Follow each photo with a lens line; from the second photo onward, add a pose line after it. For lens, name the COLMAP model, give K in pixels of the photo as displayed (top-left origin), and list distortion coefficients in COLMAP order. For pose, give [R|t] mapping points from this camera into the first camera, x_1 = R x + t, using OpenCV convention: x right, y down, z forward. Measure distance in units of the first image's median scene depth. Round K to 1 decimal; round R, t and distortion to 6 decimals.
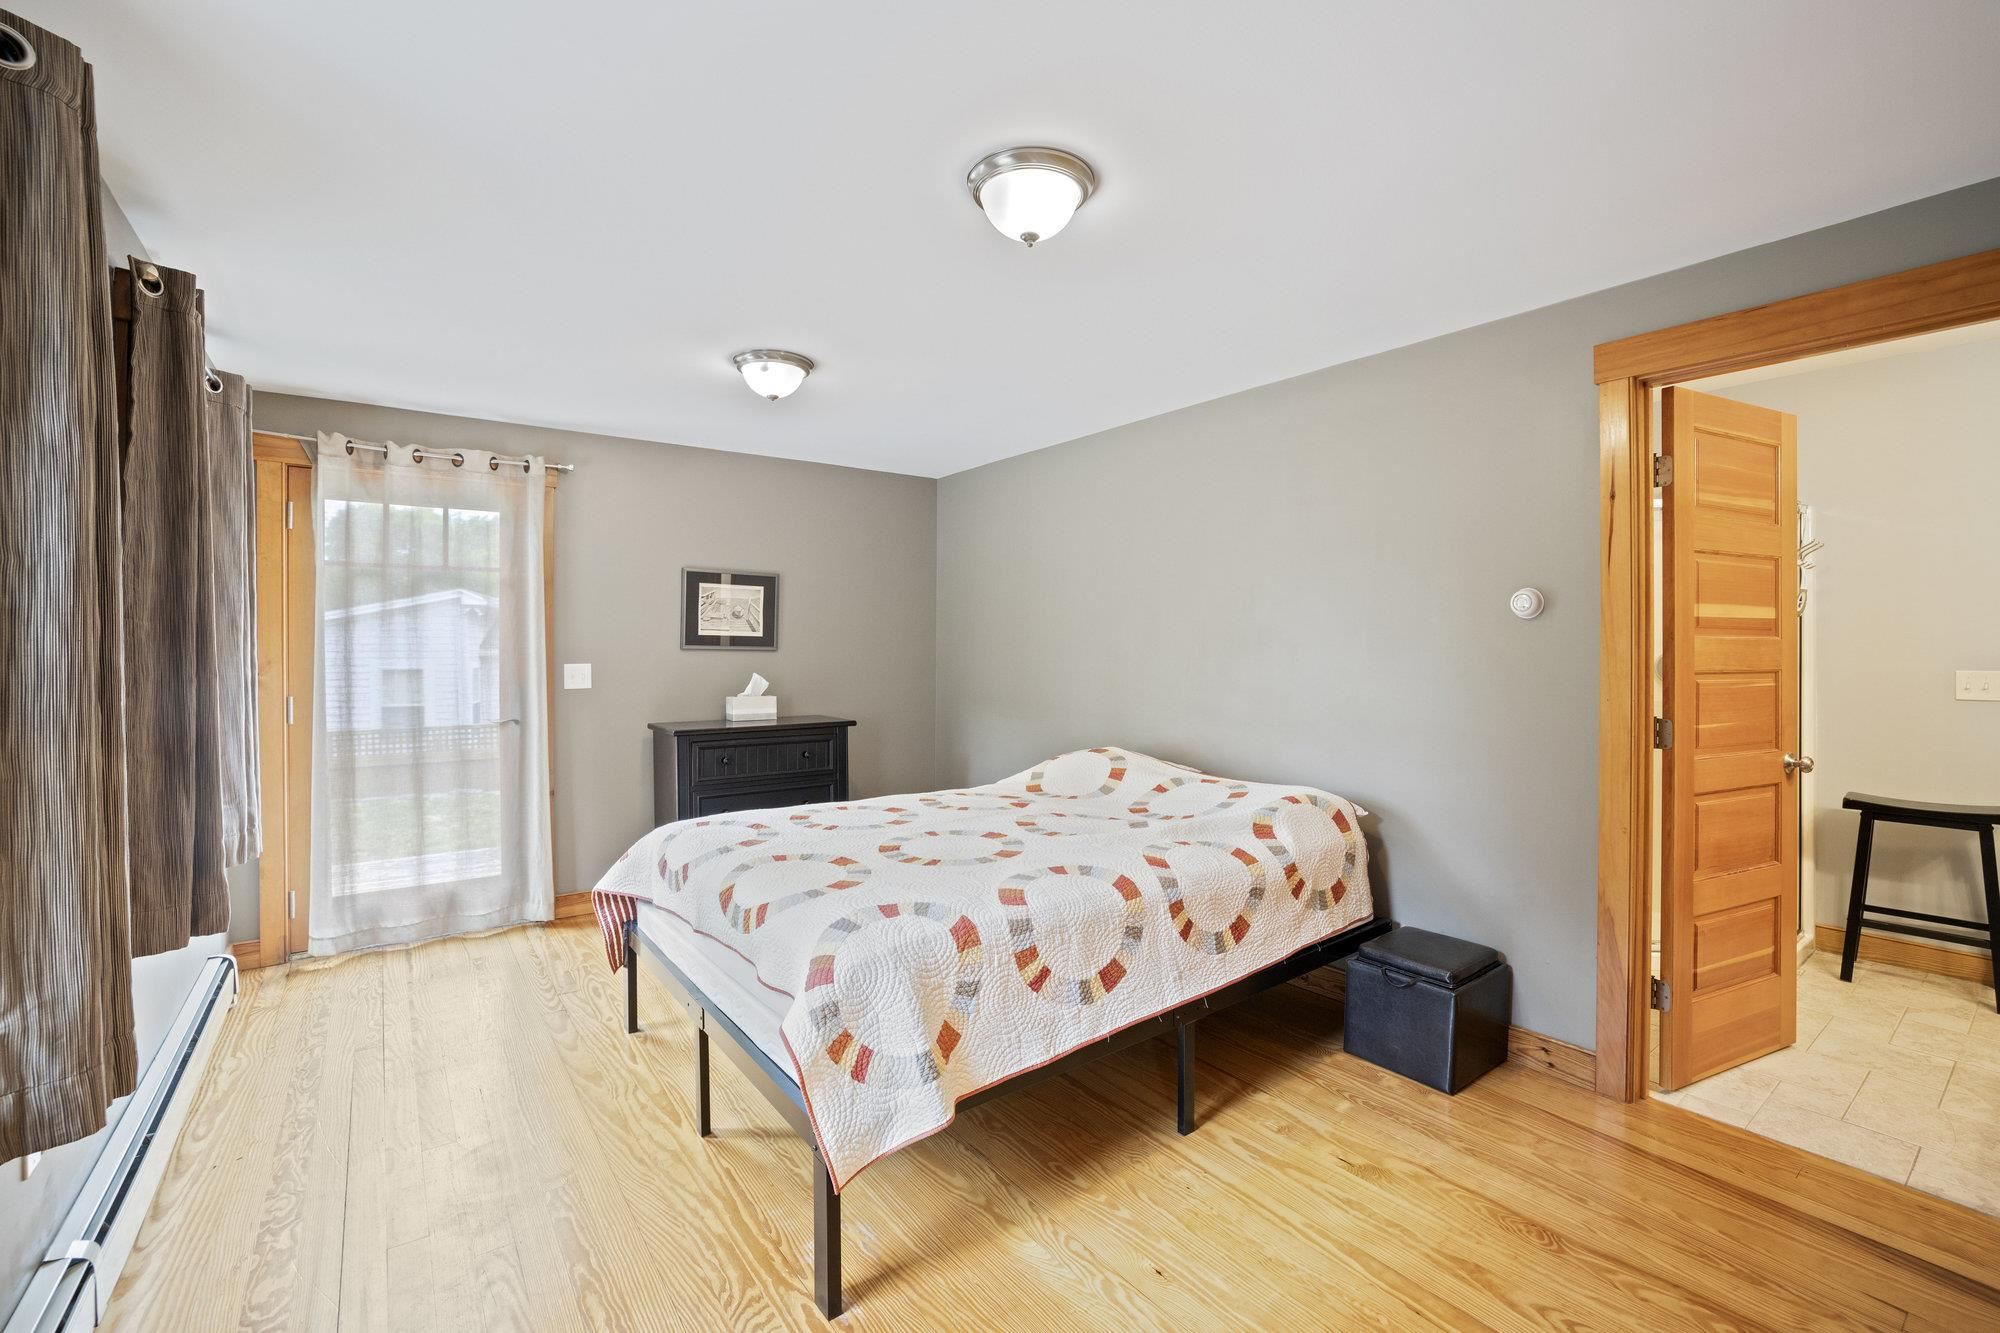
lens RADIAL K [[872.1, 0, 1003.5], [0, 872.1, 647.9], [0, 0, 1]] dist [-0.043043, 0.014237]
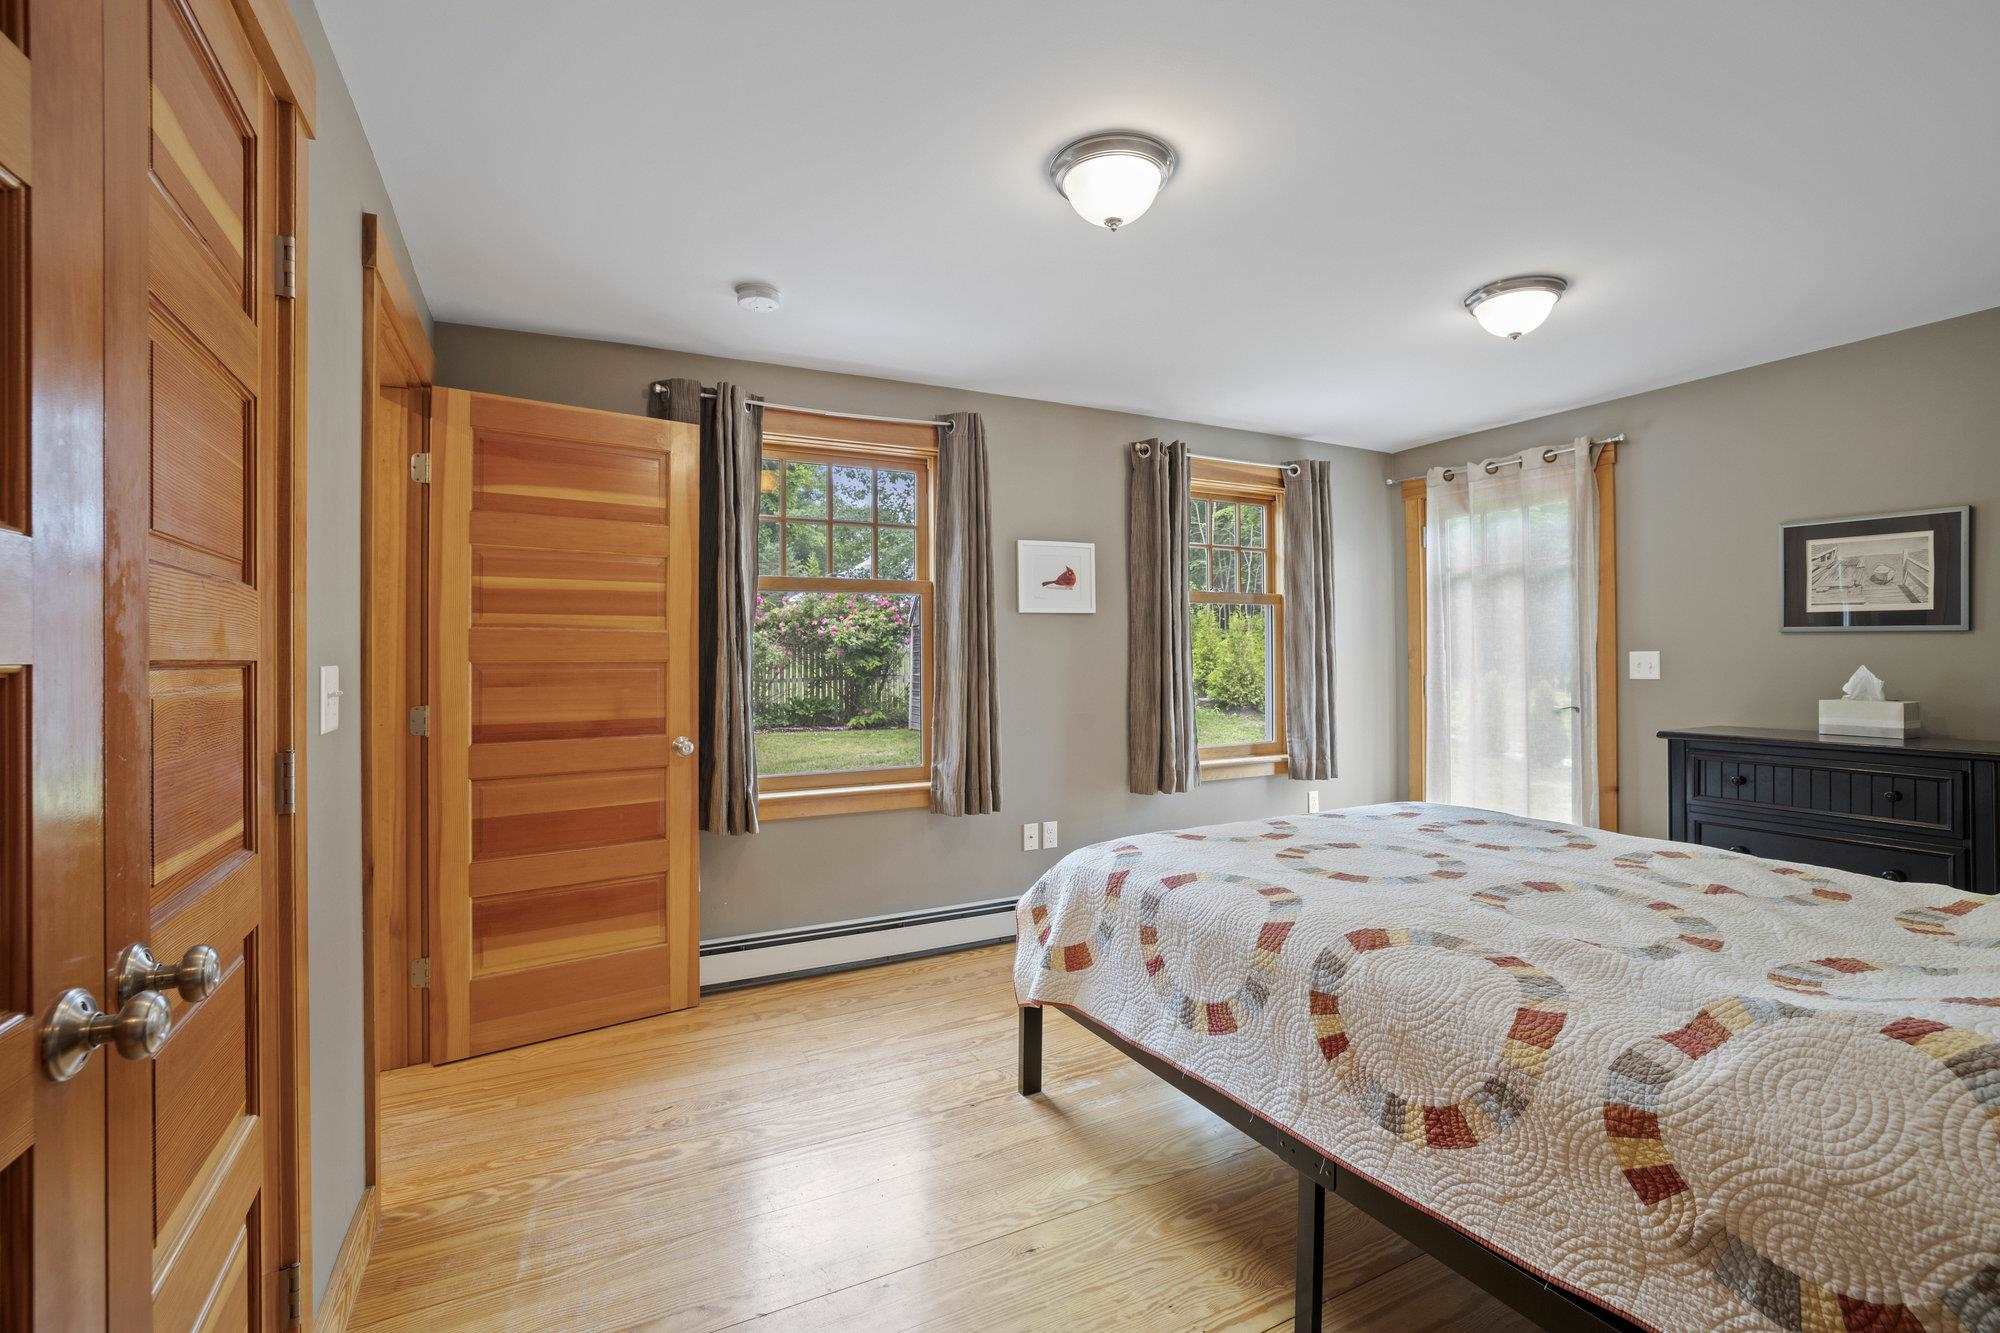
lens RADIAL K [[872.1, 0, 1006.4], [0, 872.1, 667.1], [0, 0, 1]] dist [-0.043043, 0.014237]
pose [[-0.159168, 0.014328, -0.987148, 0.494598], [0.005271, 0.999893, 0.013663, 0.019193], [0.987237, -0.003028, -0.159227, 0.486122]]
